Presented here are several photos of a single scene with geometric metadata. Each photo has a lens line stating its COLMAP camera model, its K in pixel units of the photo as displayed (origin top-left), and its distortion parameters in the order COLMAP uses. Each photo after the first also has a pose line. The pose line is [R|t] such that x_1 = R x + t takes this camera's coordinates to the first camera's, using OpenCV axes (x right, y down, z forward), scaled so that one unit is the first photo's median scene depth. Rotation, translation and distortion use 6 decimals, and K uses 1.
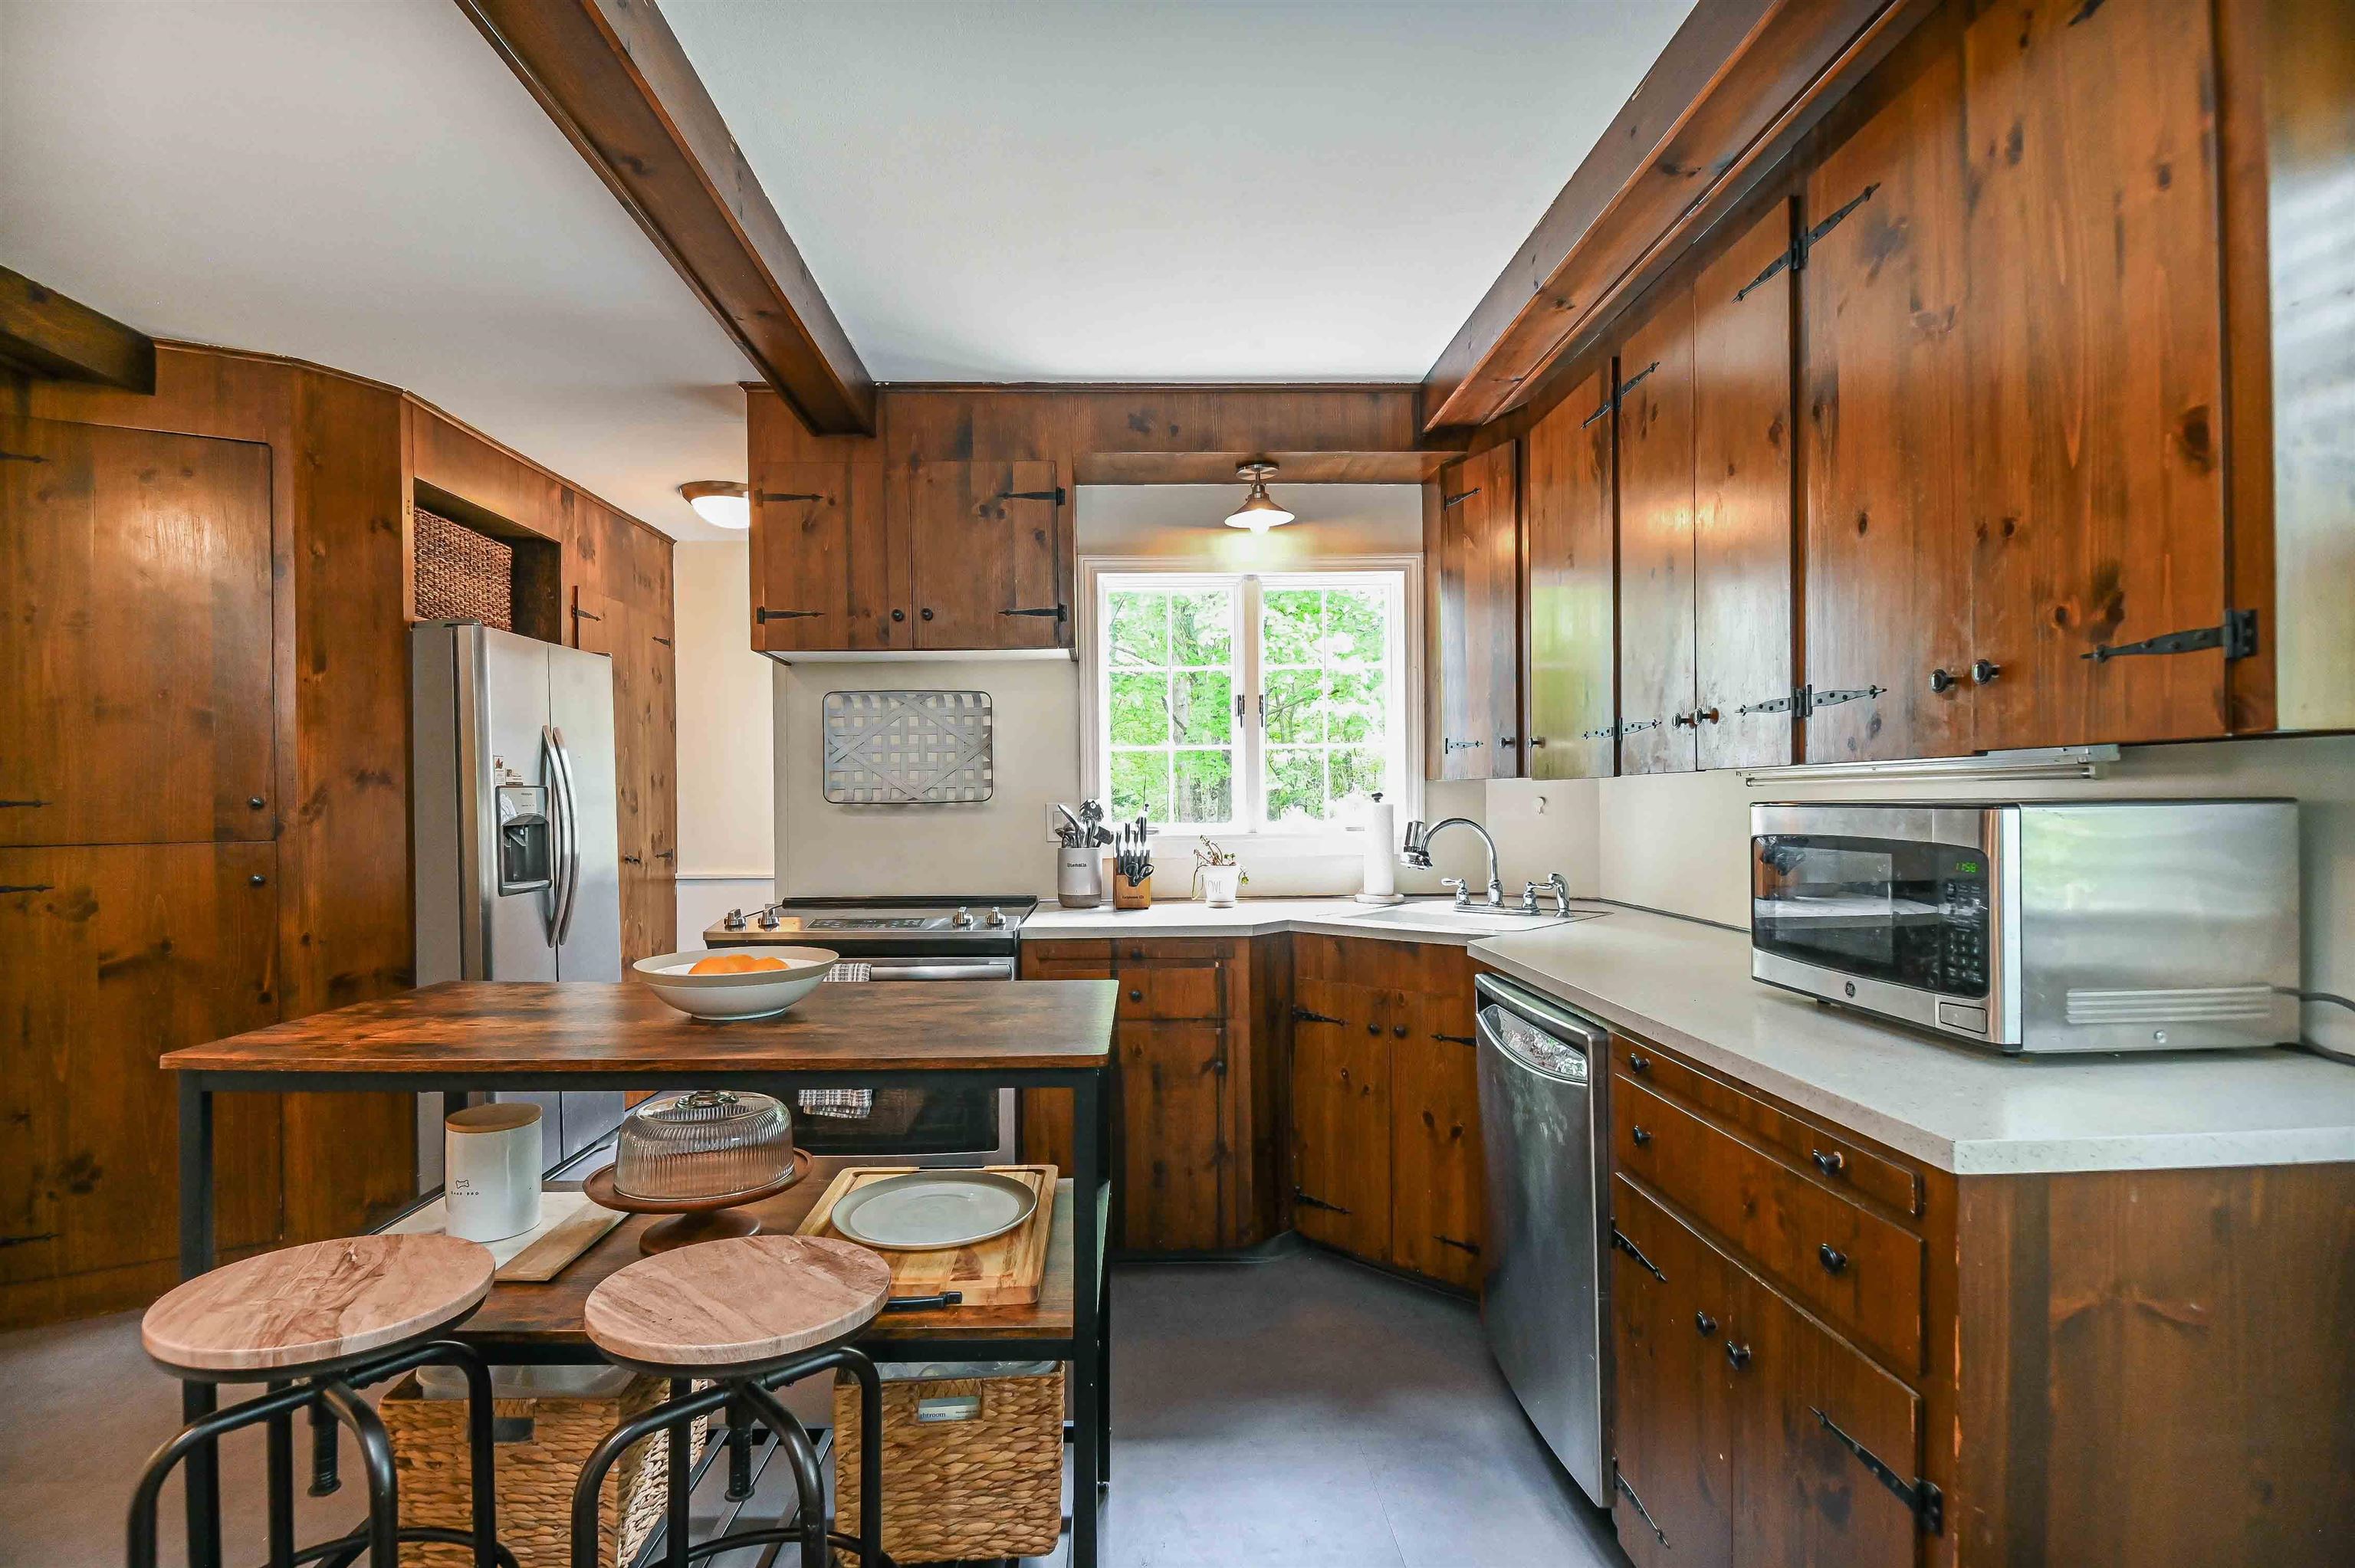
lens RADIAL K [[1131.0, 0, 1161.3], [0, 1131.0, 805.9], [0, 0, 1]] dist [0.021434, -0.023589]
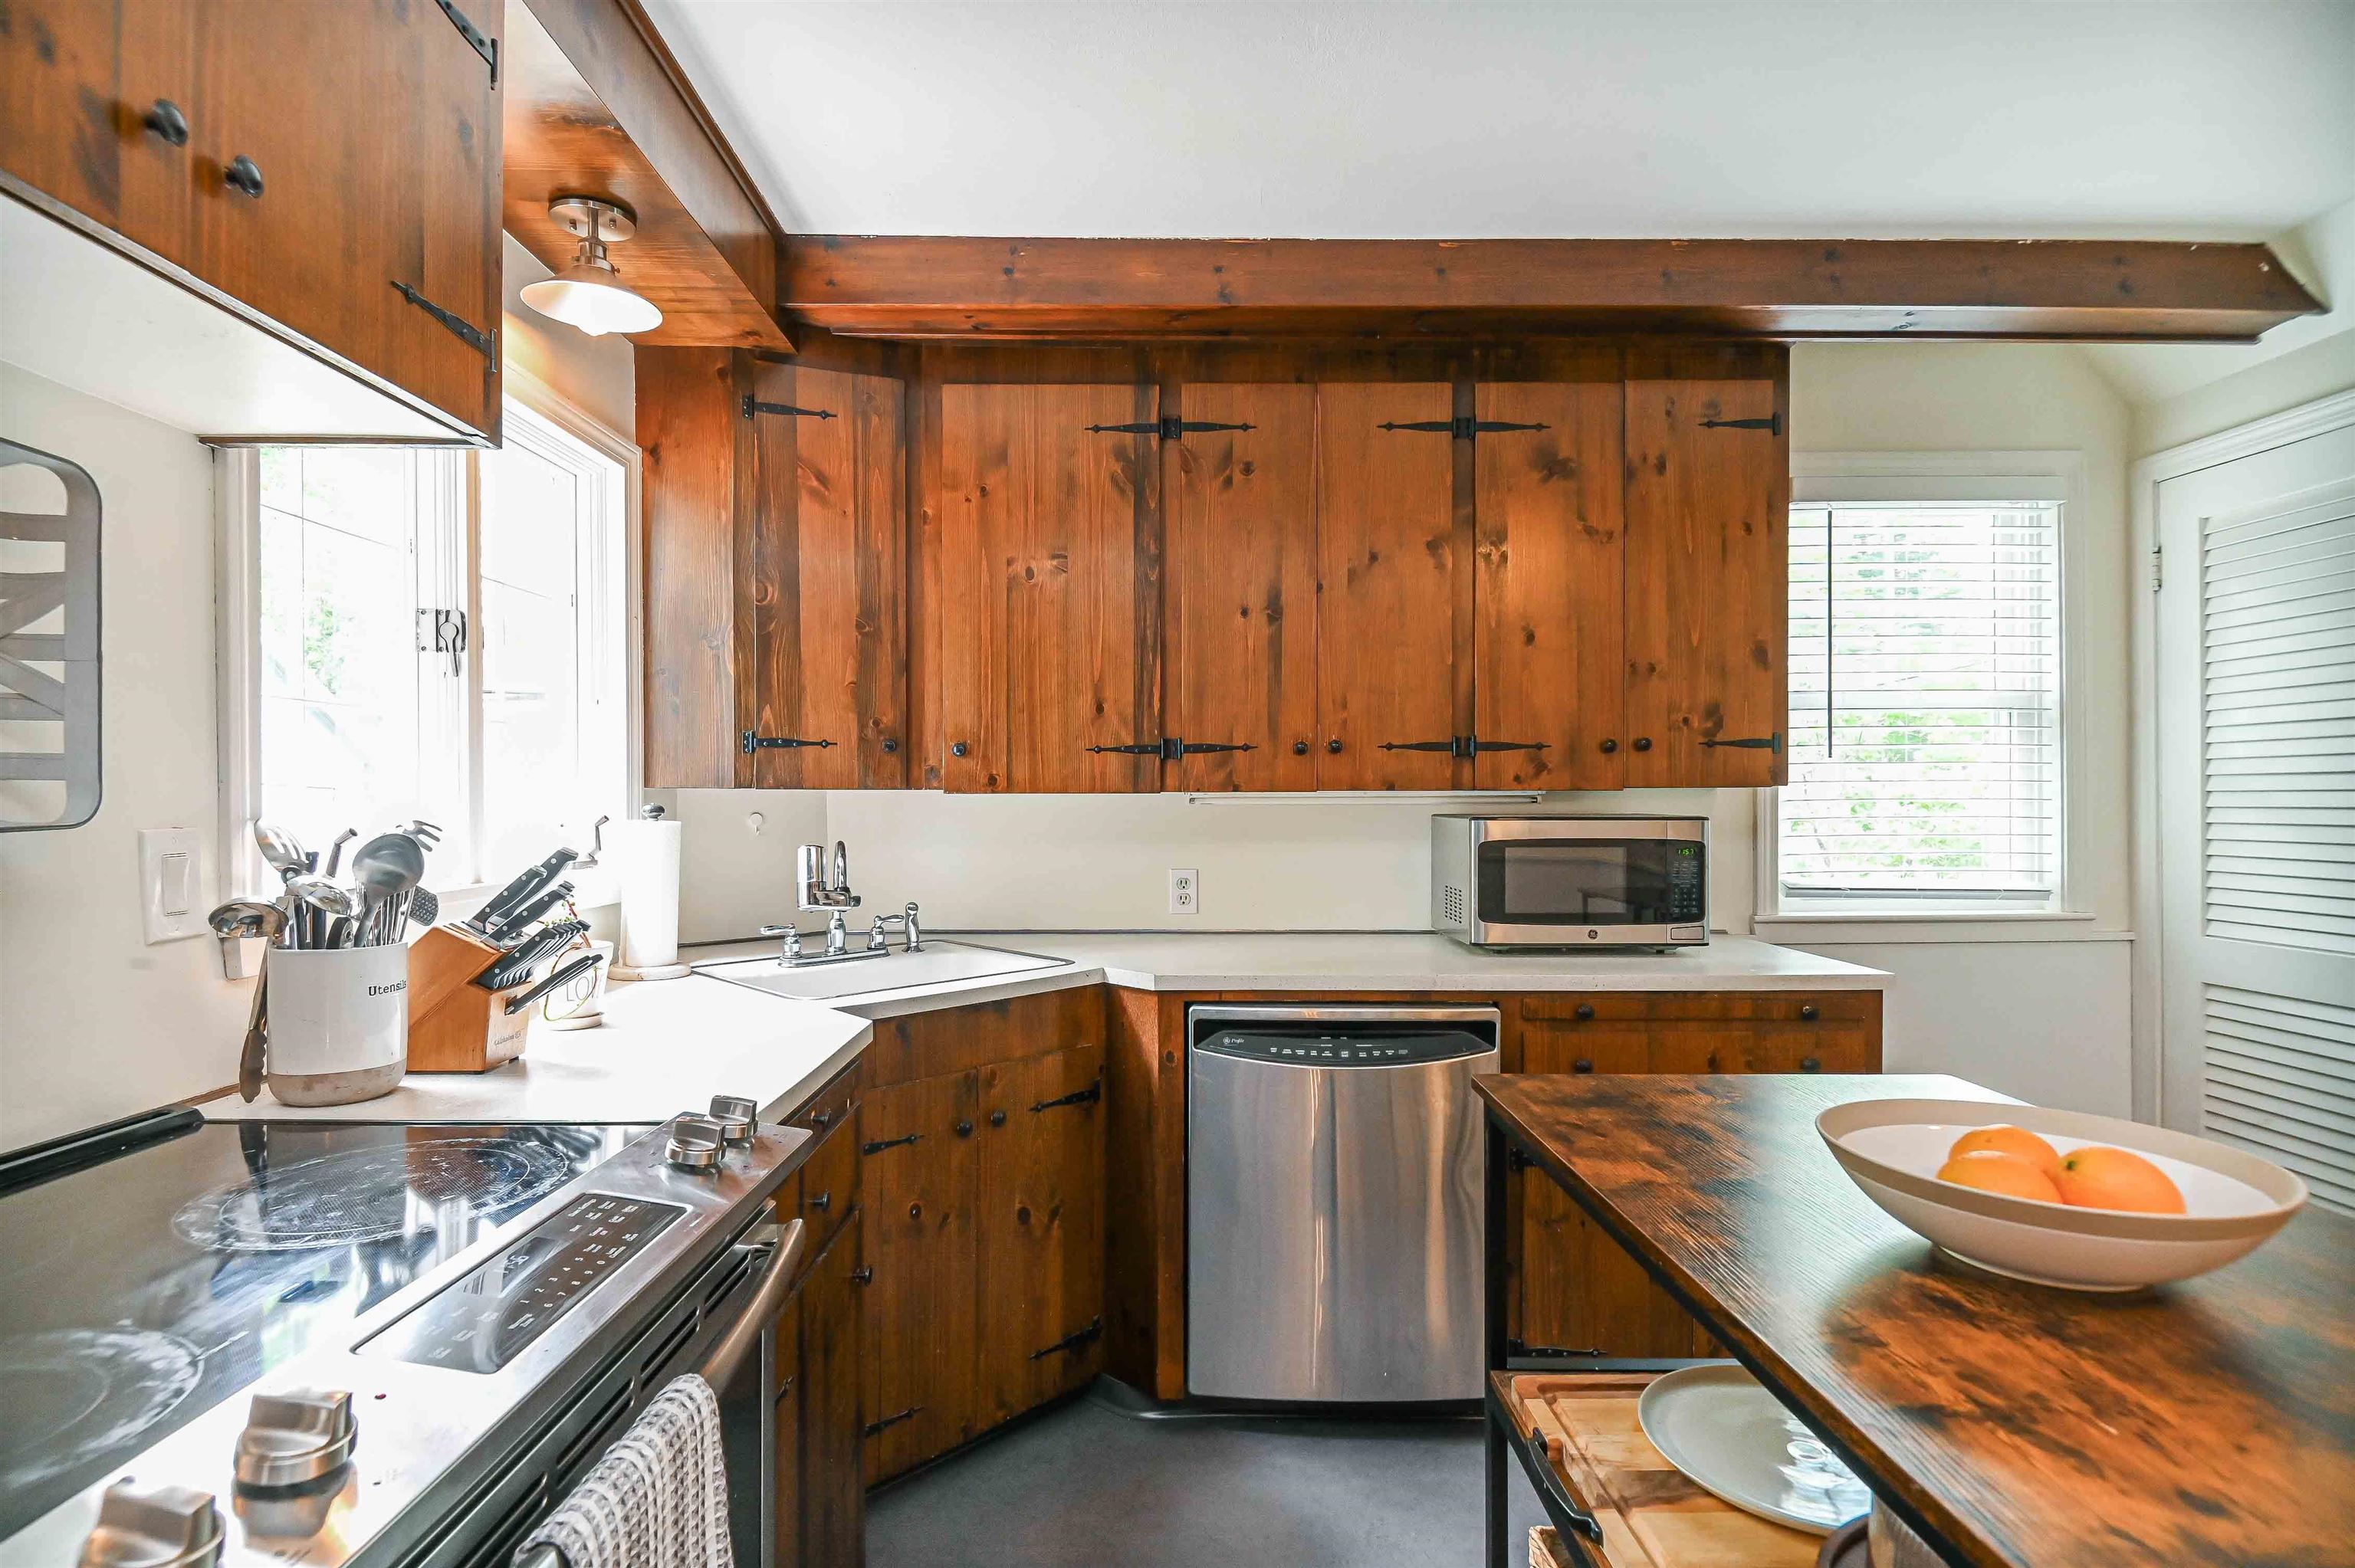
lens RADIAL K [[1131.0, 0, 1161.3], [0, 1131.0, 805.9], [0, 0, 1]] dist [0.021434, -0.023589]
pose [[0.026688, 0.006747, 0.999621, -0.487572], [0.005078, 0.999963, -0.006885, -0.005144], [-0.999631, 0.005260, 0.026652, 0.763717]]
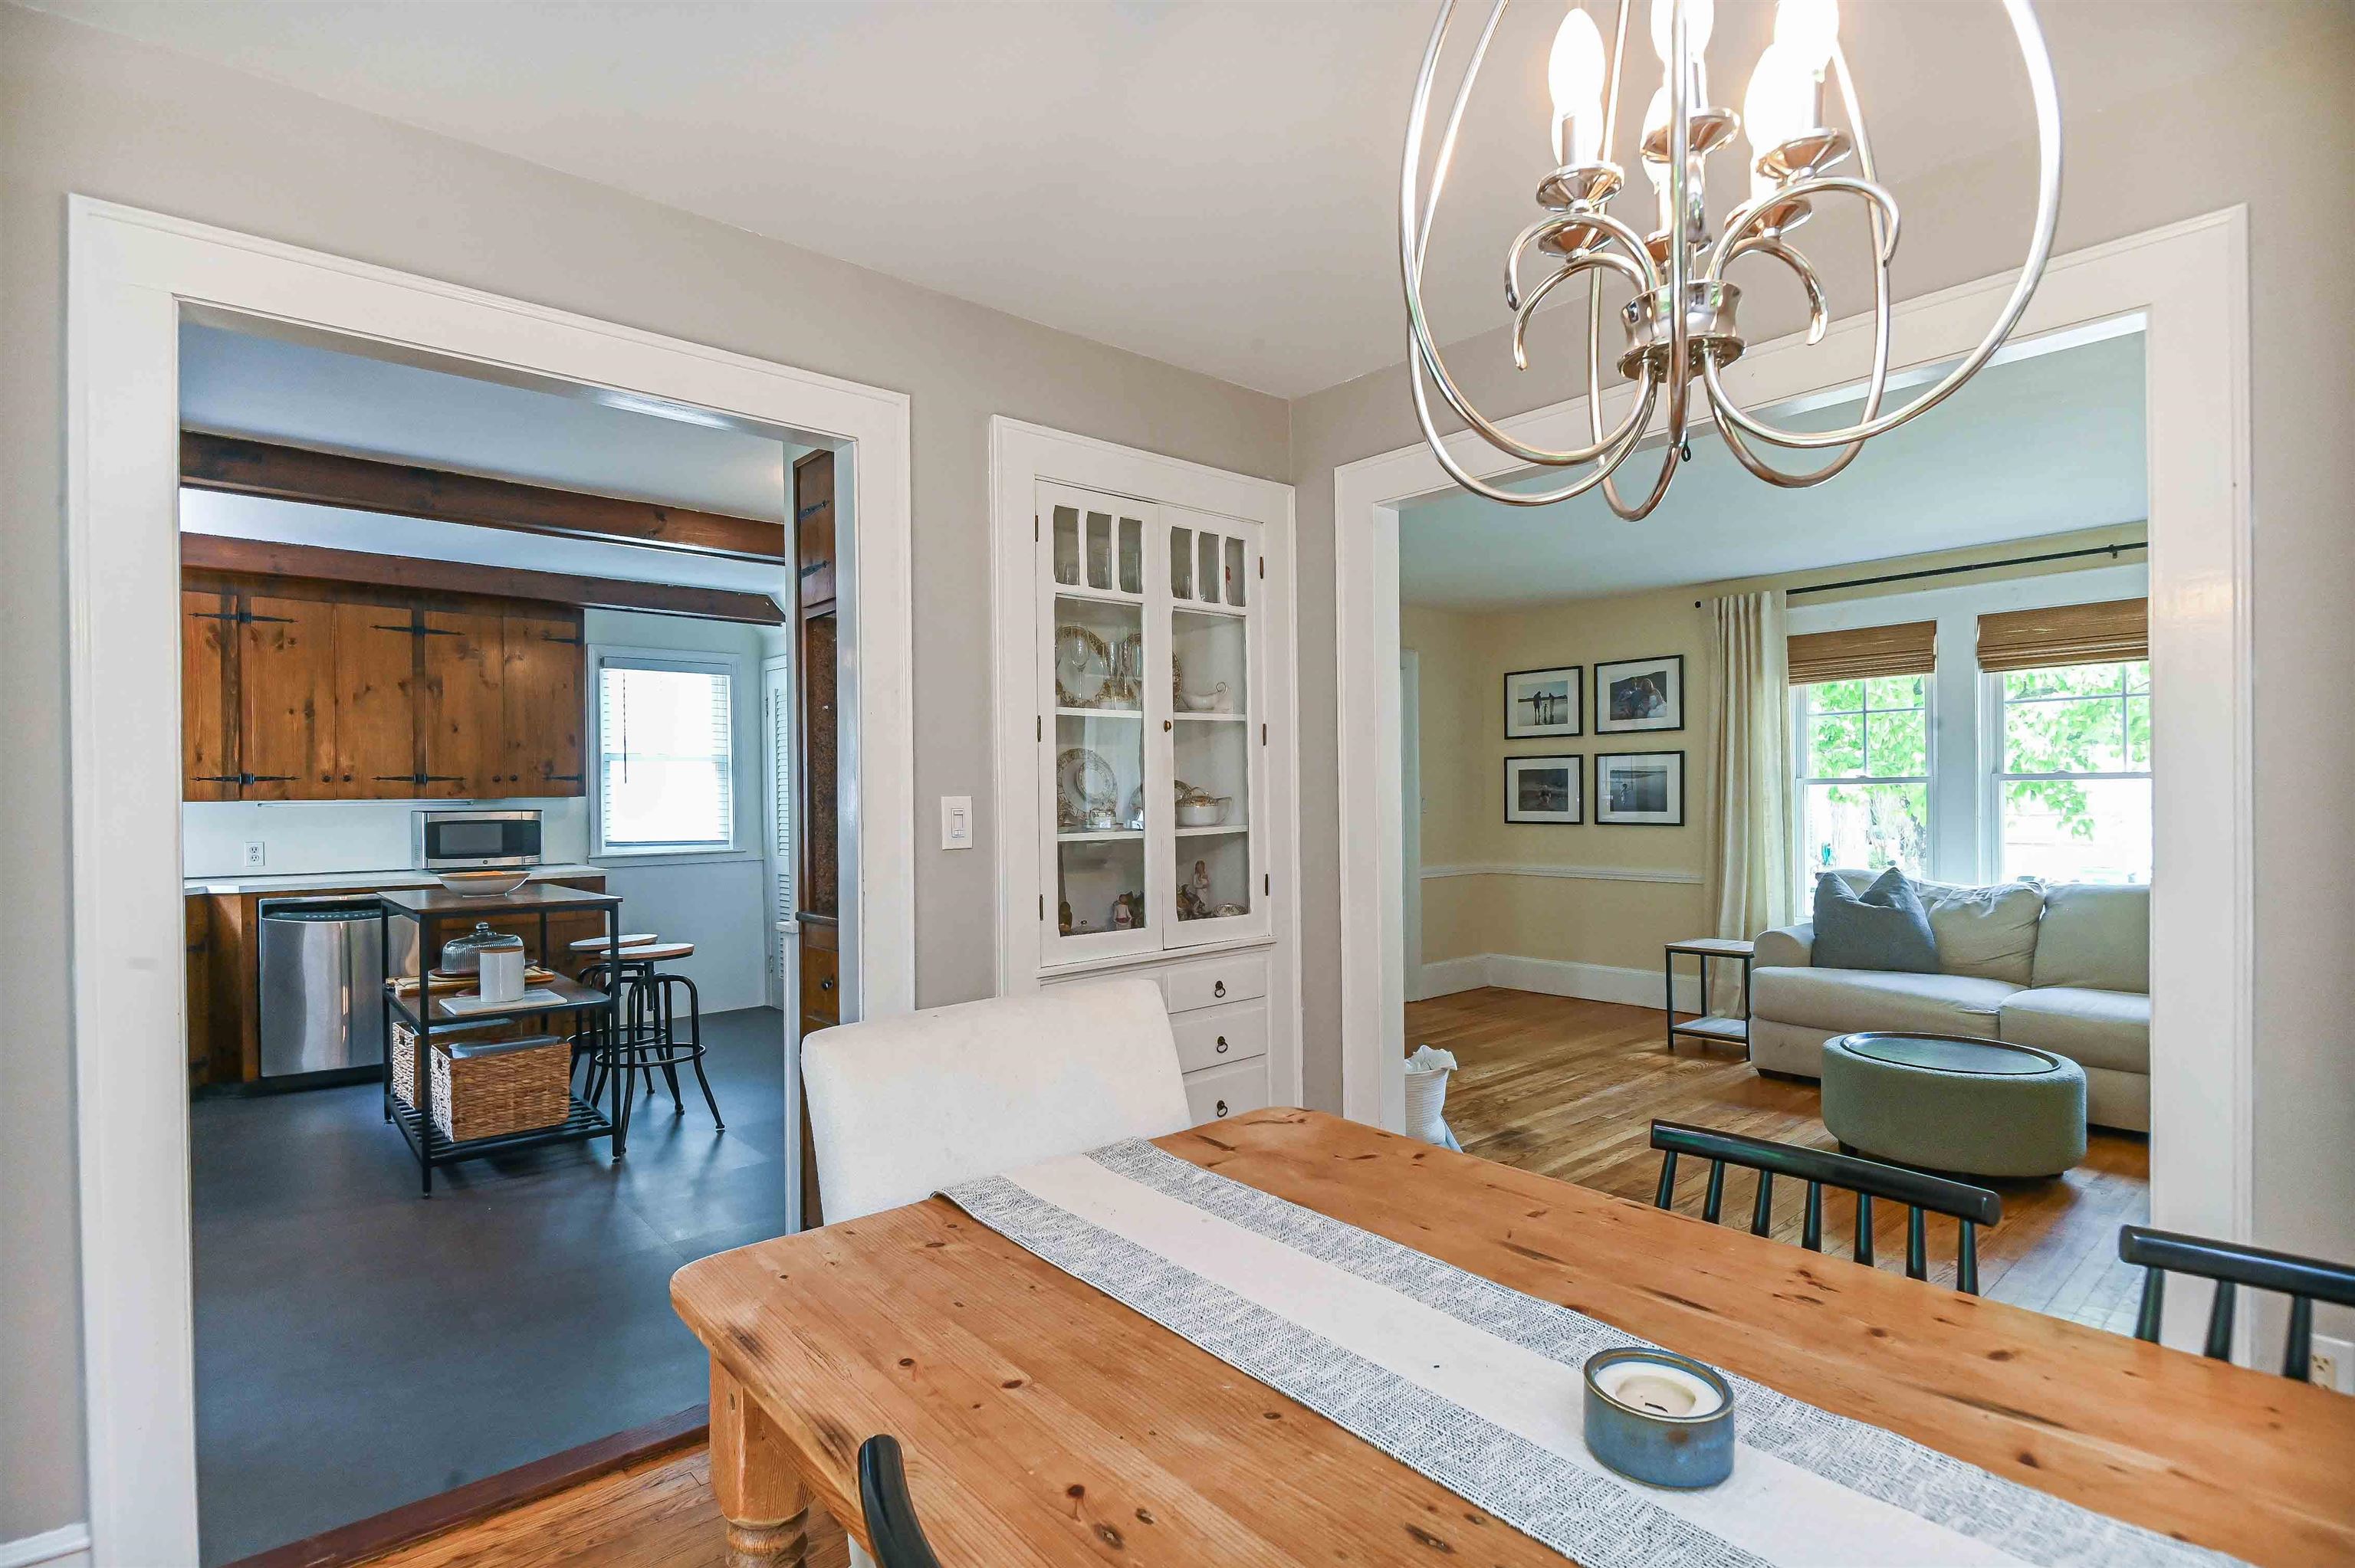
lens RADIAL K [[1131.0, 0, 1161.3], [0, 1131.0, 805.9], [0, 0, 1]] dist [0.021434, -0.023589]
pose [[-0.623646, 0.012854, 0.781601, -1.738314], [0.019092, 0.999817, -0.001209, 0.013495], [-0.781474, 0.014169, -0.623777, 0.768778]]
